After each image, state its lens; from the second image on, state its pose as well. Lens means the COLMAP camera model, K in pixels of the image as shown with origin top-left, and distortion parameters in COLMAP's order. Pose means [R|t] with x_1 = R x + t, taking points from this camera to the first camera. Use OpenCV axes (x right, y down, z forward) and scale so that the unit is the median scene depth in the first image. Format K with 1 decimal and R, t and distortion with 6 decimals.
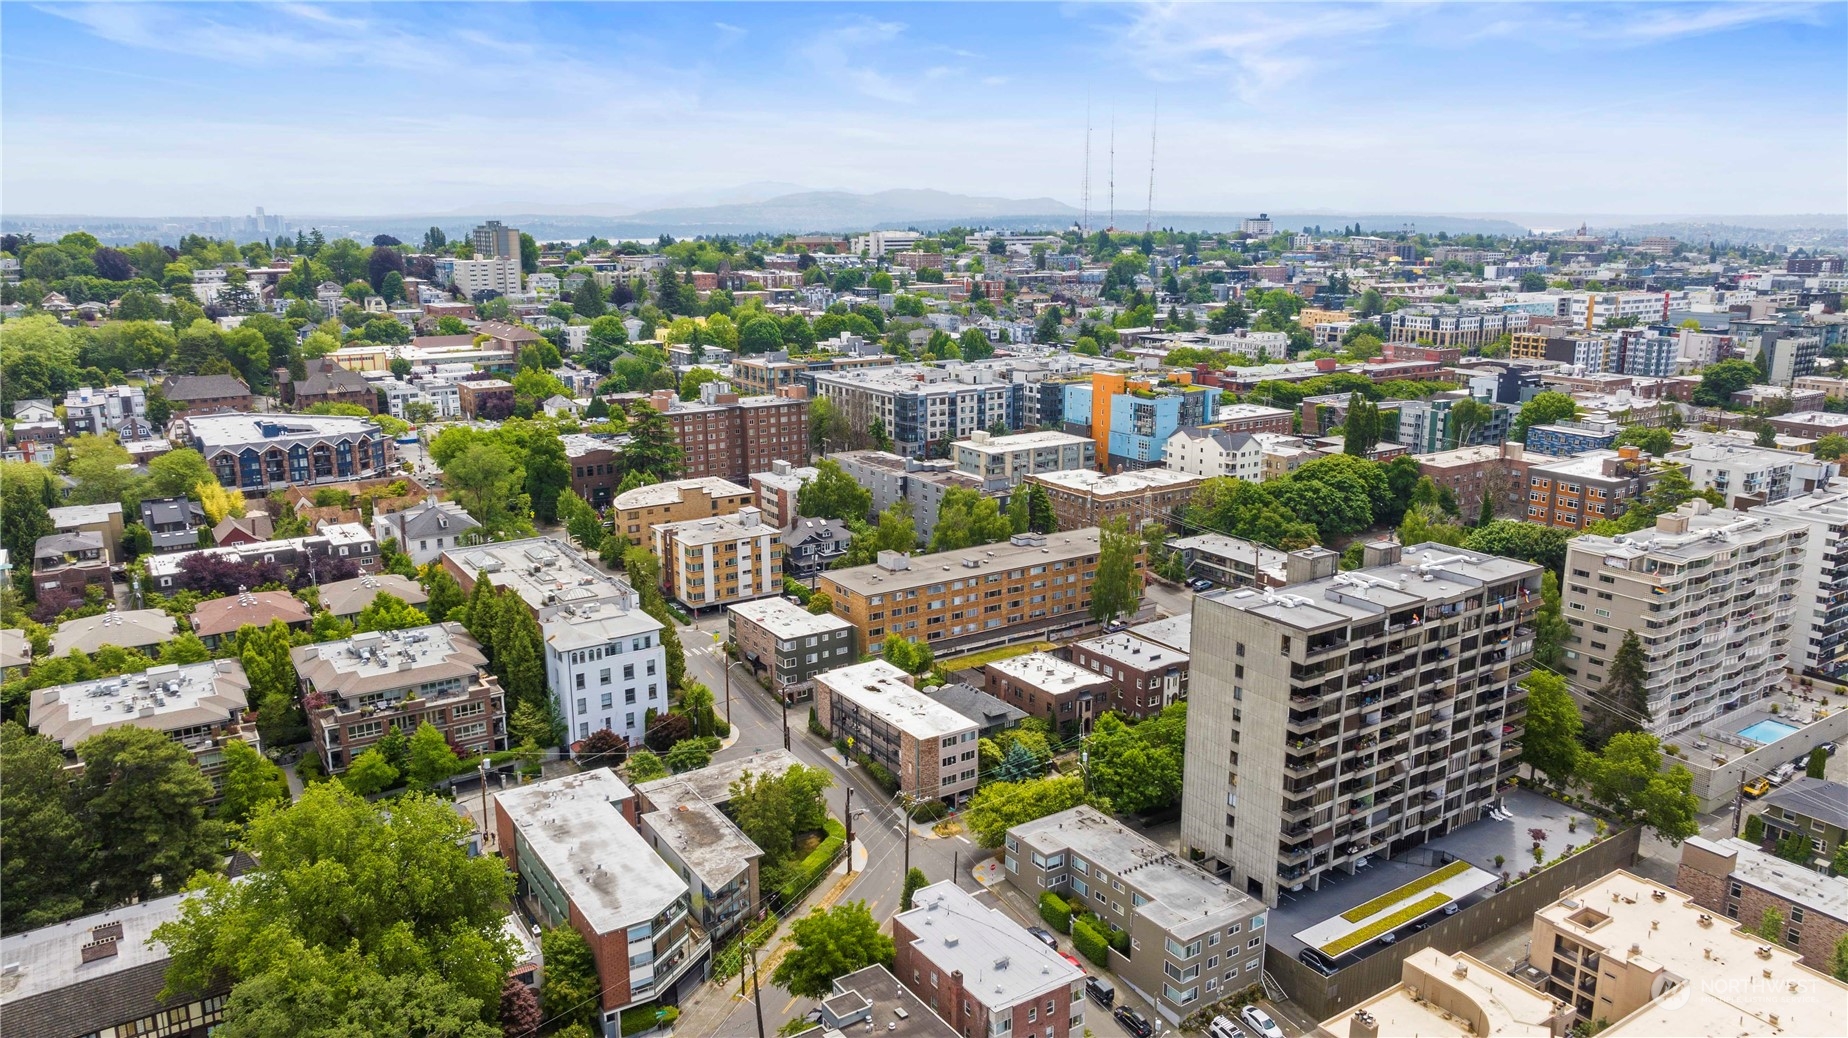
lens RADIAL K [[1305.5, 0, 915.1], [0, 1305.5, 526.9], [0, 0, 1]] dist [-0.032666, 0.034983]
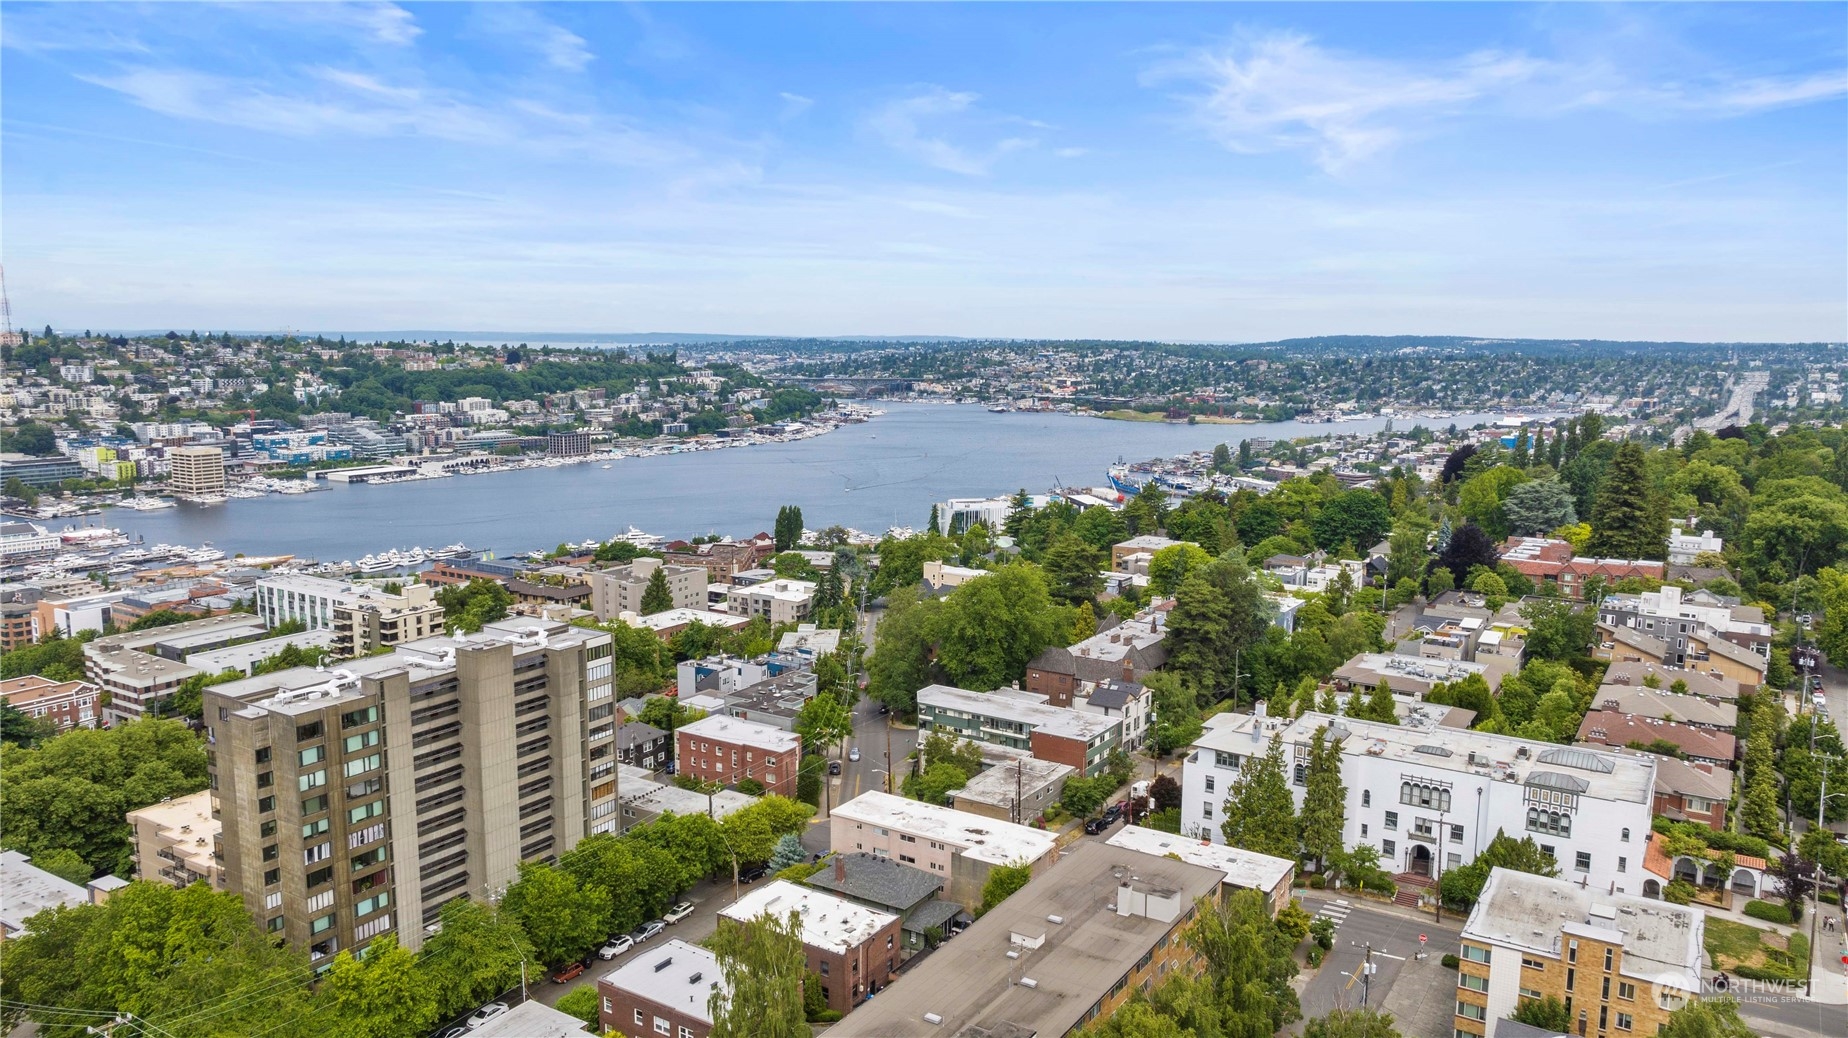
lens RADIAL K [[1305.5, 0, 917.6], [0, 1305.5, 516.2], [0, 0, 1]] dist [-0.032666, 0.034983]
pose [[-0.912113, 0.053501, -0.406434, 0.338575], [-0.102084, 0.930571, 0.351591, -0.364766], [0.397026, 0.362181, -0.843324, 1.599820]]
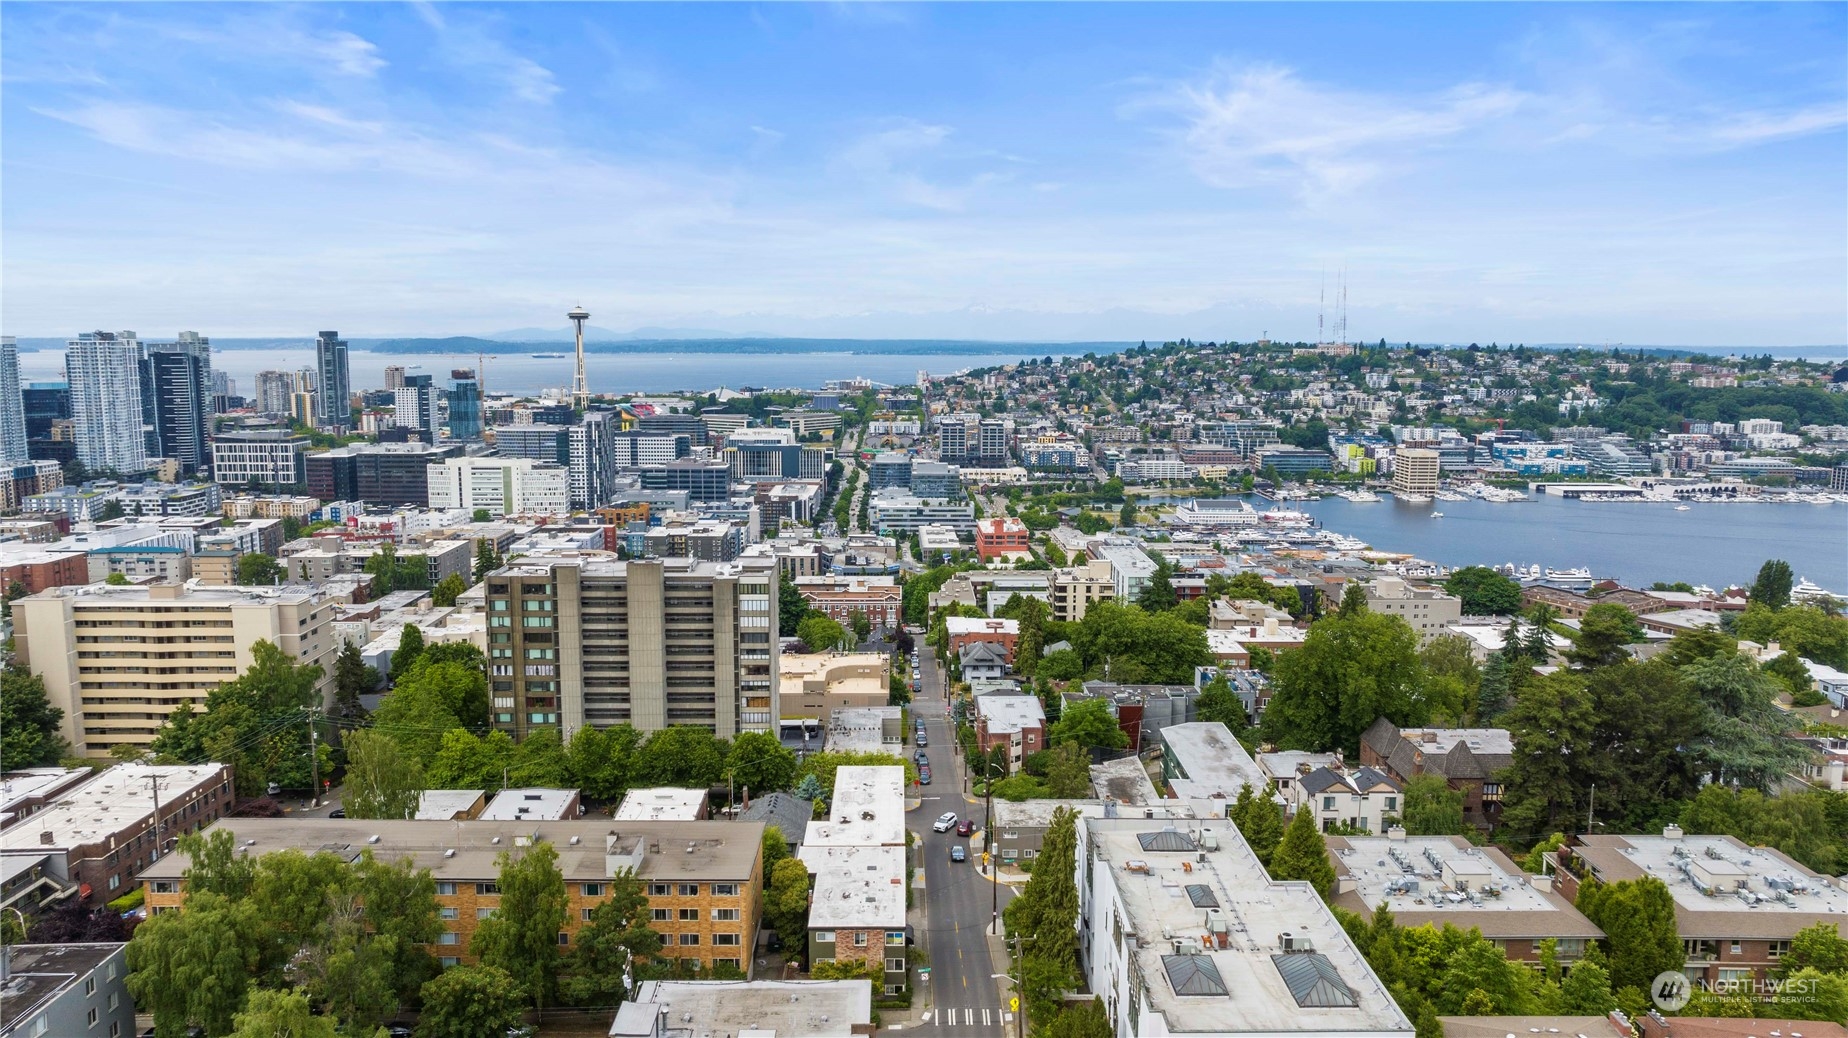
lens RADIAL K [[1305.5, 0, 925.1], [0, 1305.5, 512.8], [0, 0, 1]] dist [-0.032666, 0.034983]
pose [[-0.846396, -0.073169, 0.527503, -0.506409], [0.123414, 0.936603, 0.327937, -0.347643], [-0.518056, 0.342666, -0.783707, 1.564206]]
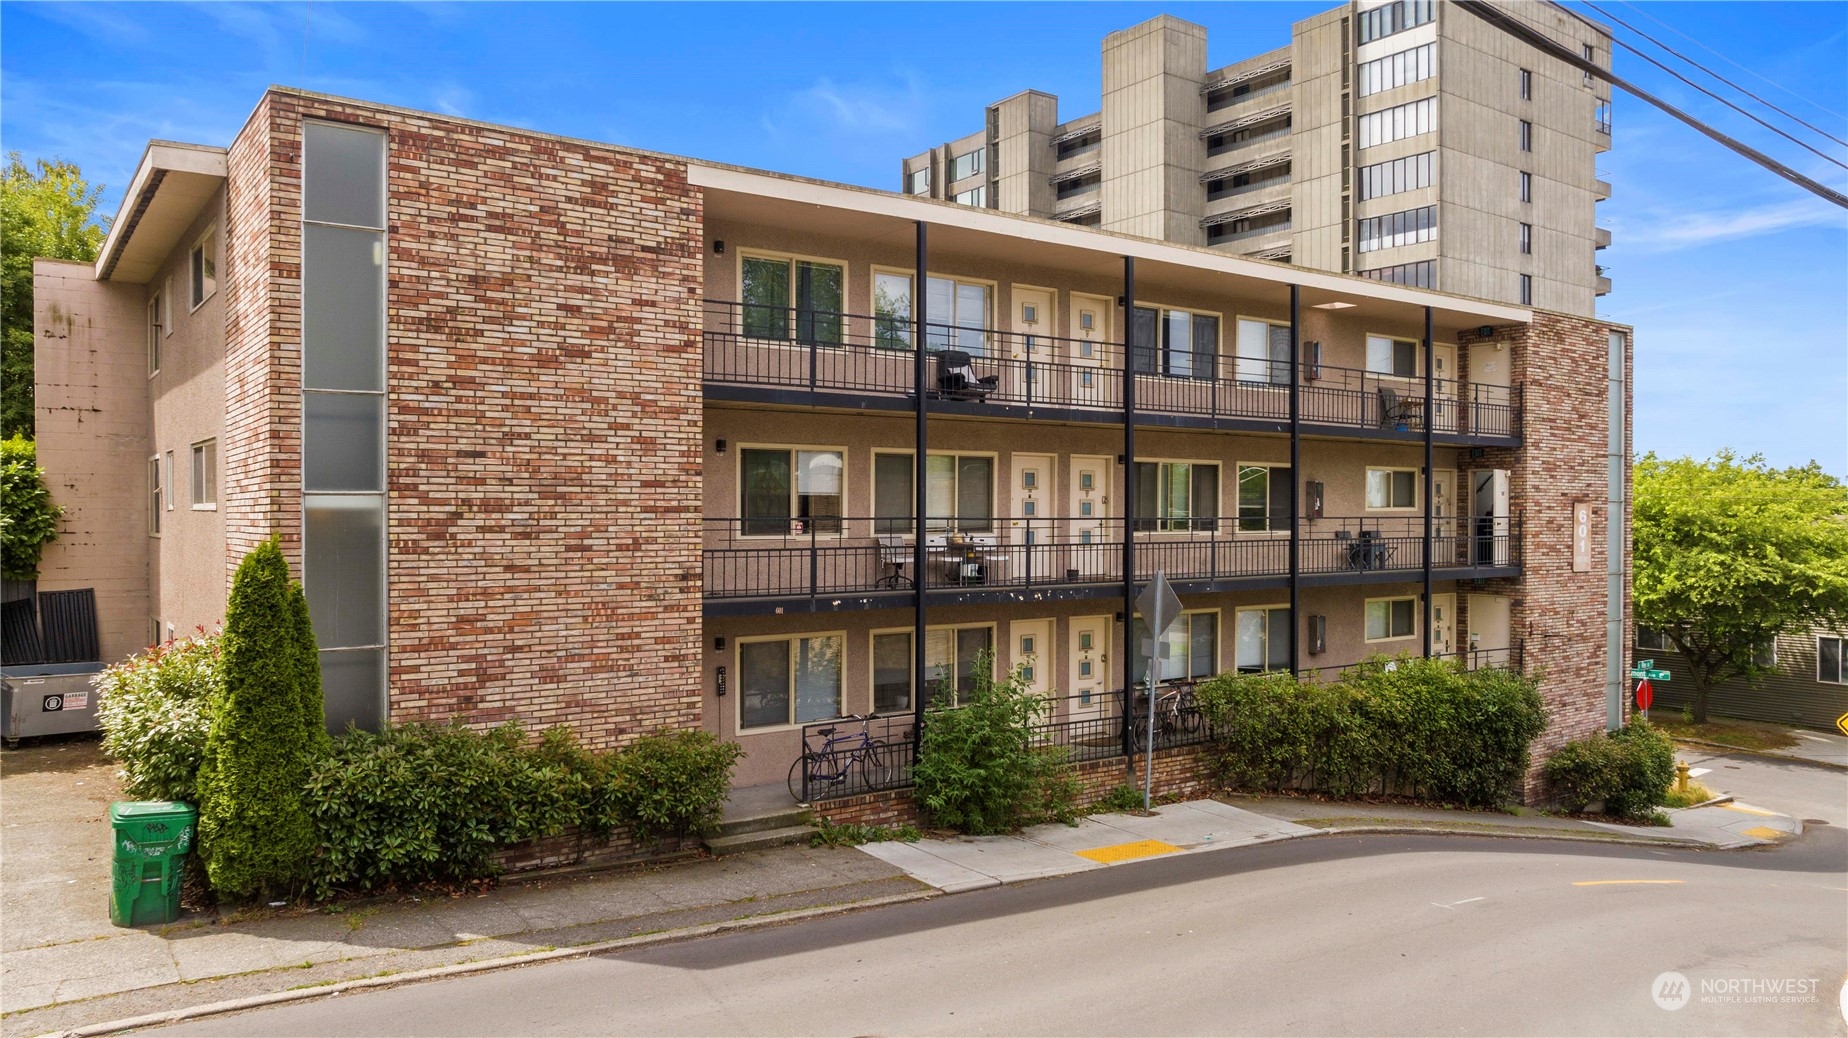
lens RADIAL K [[1305.5, 0, 927.1], [0, 1305.5, 526.7], [0, 0, 1]] dist [-0.032666, 0.034983]
pose [[-0.046937, -0.010457, 0.998843, -0.148853], [0.234295, 0.971935, 0.021185, 0.143798], [-0.971032, 0.235018, -0.043170, 0.972764]]
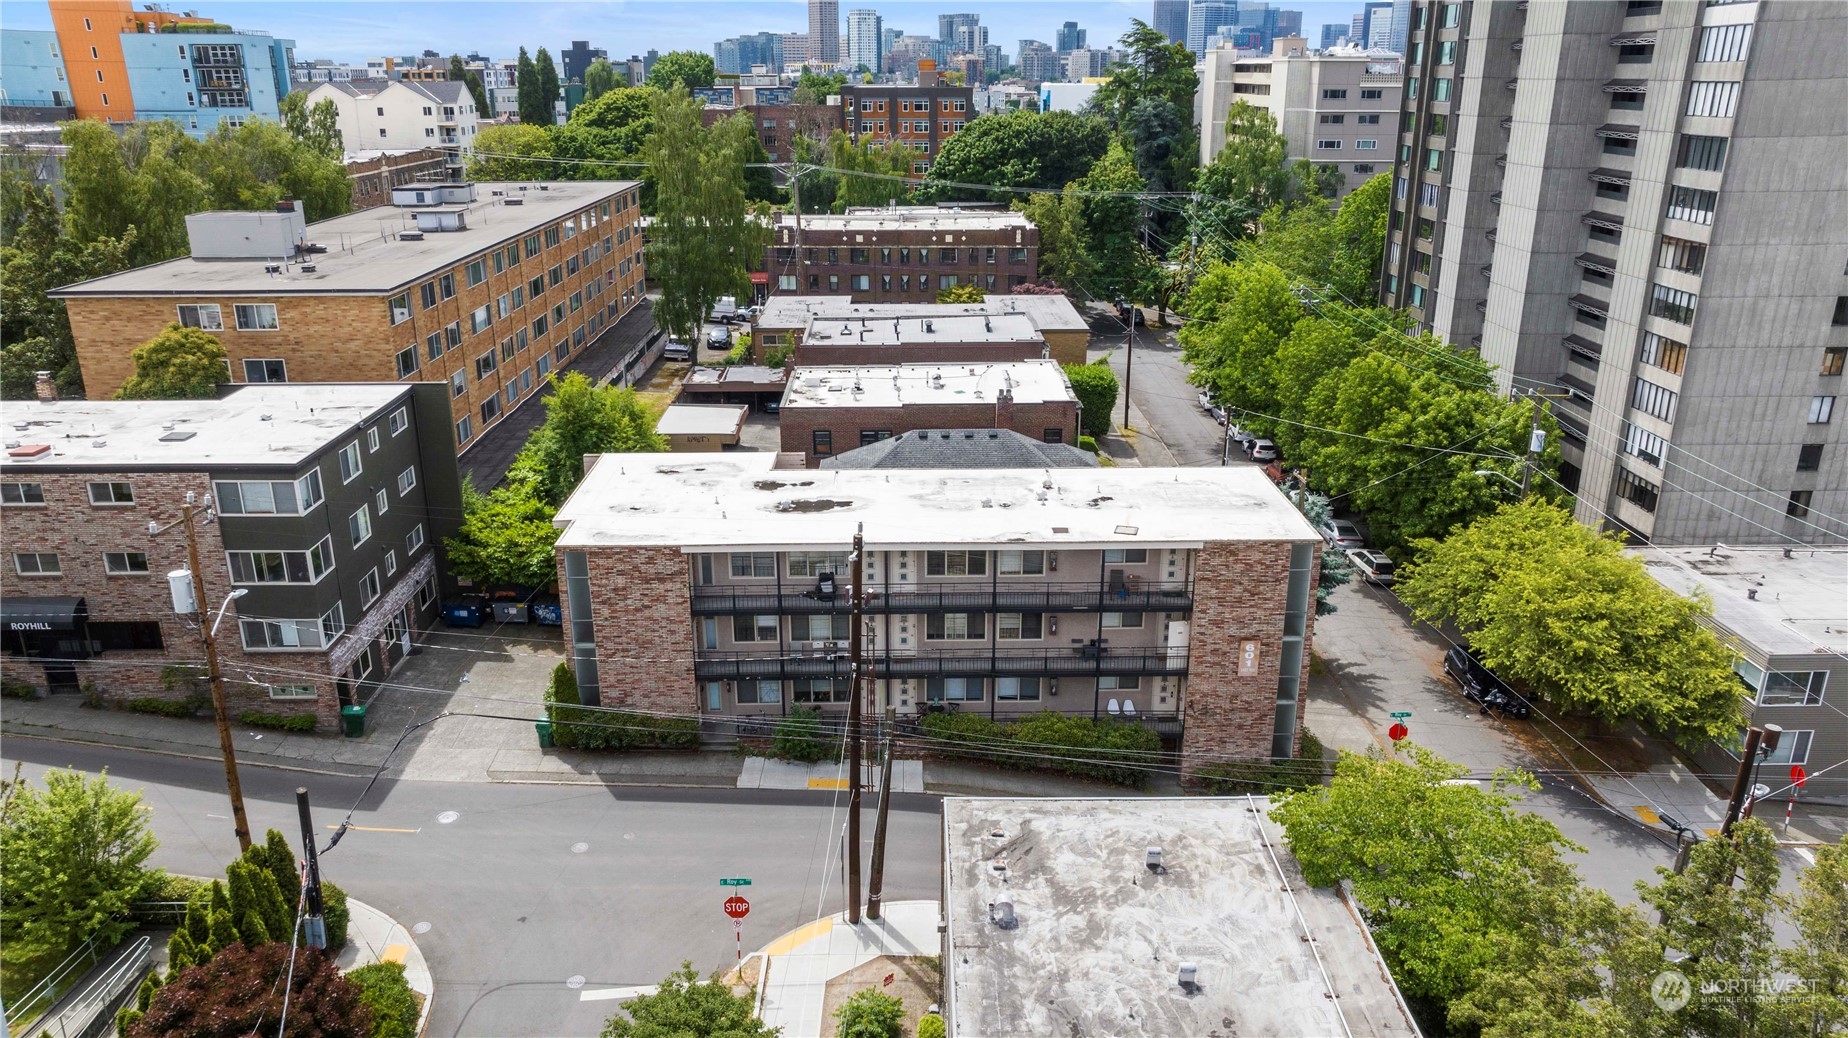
lens RADIAL K [[1305.5, 0, 922.9], [0, 1305.5, 523.9], [0, 0, 1]] dist [-0.032666, 0.034983]
pose [[0.535521, -0.278255, 0.797365, -0.239403], [0.200825, 0.959036, 0.199797, 0.074543], [-0.820297, 0.053136, 0.569464, 0.796963]]
